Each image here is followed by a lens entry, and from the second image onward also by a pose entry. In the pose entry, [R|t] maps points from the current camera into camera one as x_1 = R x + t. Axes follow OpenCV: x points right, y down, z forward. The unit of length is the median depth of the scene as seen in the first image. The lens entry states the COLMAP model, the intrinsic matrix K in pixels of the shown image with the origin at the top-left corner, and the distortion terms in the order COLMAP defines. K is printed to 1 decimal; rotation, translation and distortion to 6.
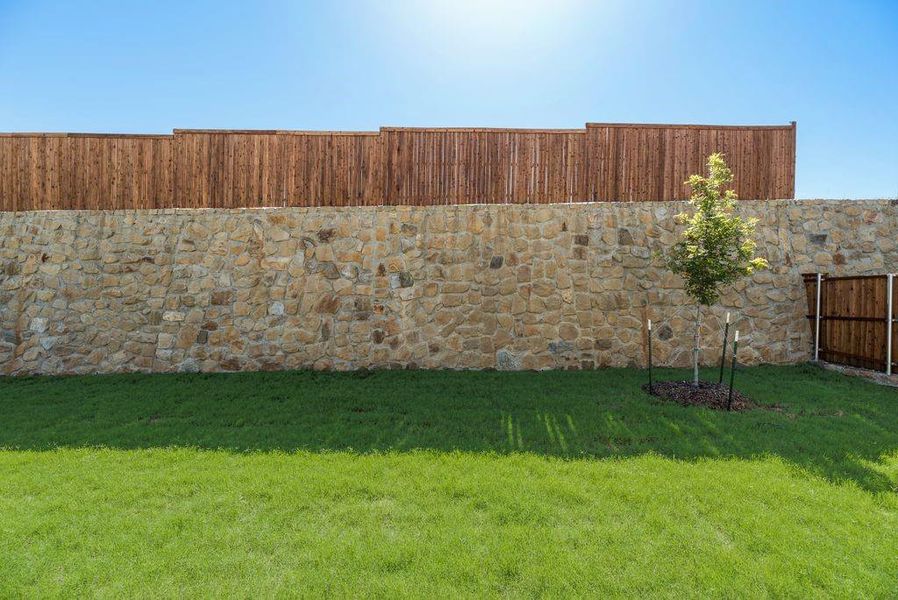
lens RADIAL K [[365.8, 0, 449.8], [0, 365.8, 303.4], [0, 0, 1]] dist [0.001260, -0.000071]
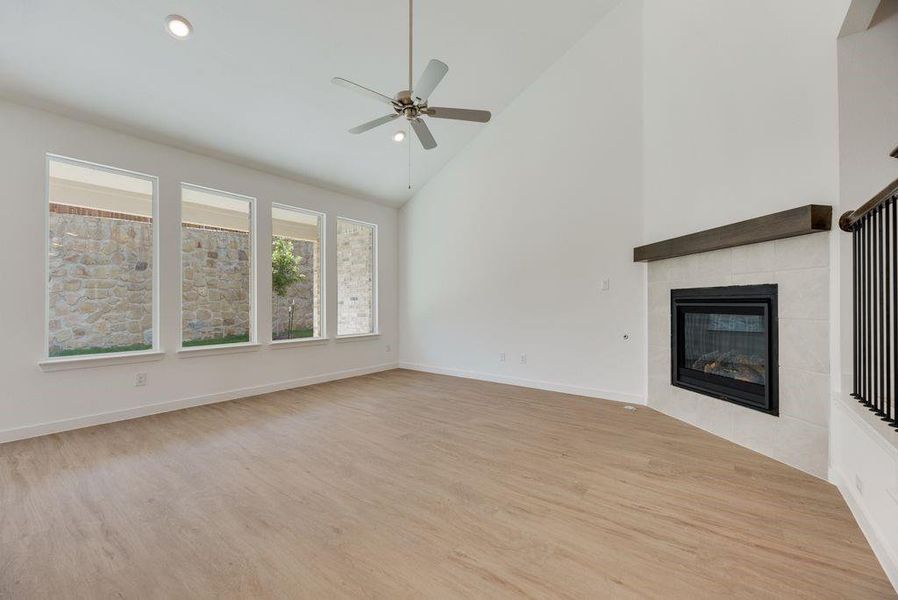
lens RADIAL K [[365.8, 0, 450.9], [0, 365.8, 303.4], [0, 0, 1]] dist [0.001260, -0.000071]
pose [[0.613680, -0.014695, 0.789418, -0.240760], [0.012543, 0.999882, 0.008862, 0.028261], [-0.789455, 0.004463, 0.613792, -0.729746]]
